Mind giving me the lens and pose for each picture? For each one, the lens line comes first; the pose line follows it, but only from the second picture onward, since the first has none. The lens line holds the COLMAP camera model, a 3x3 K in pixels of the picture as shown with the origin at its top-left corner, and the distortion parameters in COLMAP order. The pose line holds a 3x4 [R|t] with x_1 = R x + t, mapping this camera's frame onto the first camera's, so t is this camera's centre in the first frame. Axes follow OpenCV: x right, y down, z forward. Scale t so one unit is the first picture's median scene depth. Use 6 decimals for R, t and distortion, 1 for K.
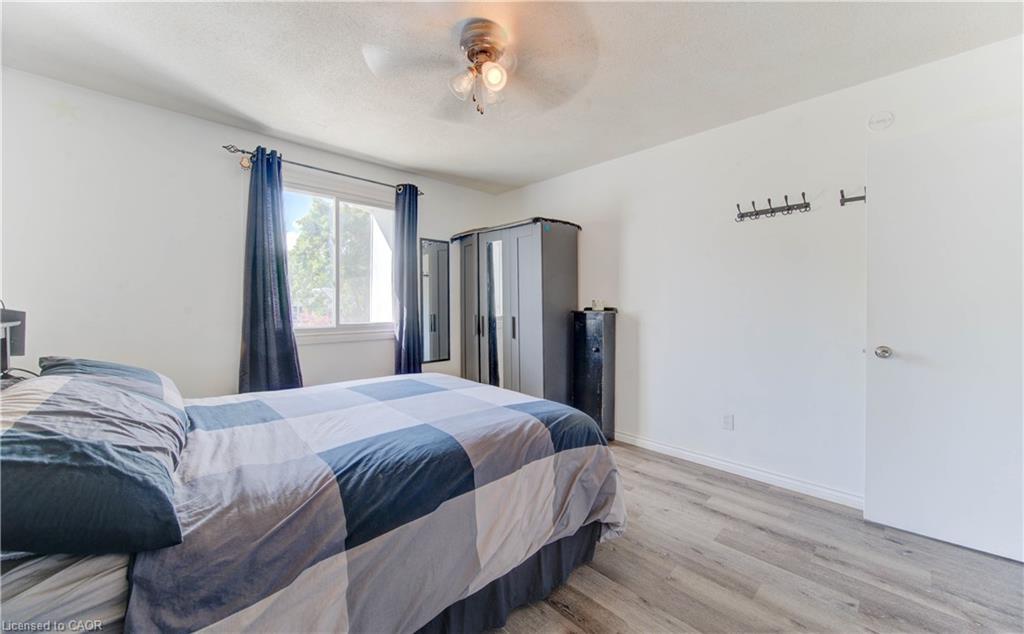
lens RADIAL K [[390.5, 0, 511.2], [0, 390.5, 306.5], [0, 0, 1]] dist [0.014210, 0.000044]
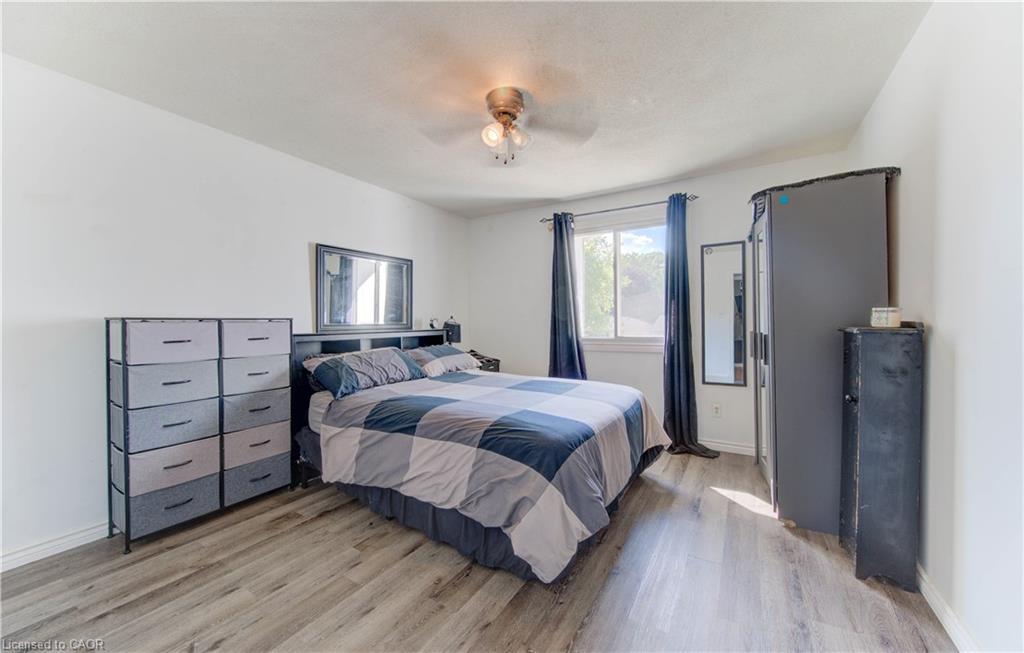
lens RADIAL K [[384.2, 0, 510.7], [0, 384.2, 325.8], [0, 0, 1]] dist [-0.016823, -0.000176]
pose [[0.241727, 0.010139, -0.970291, 0.662790], [-0.000330, 0.999946, 0.010367, 0.003439], [0.970344, -0.002186, 0.241717, 0.445592]]
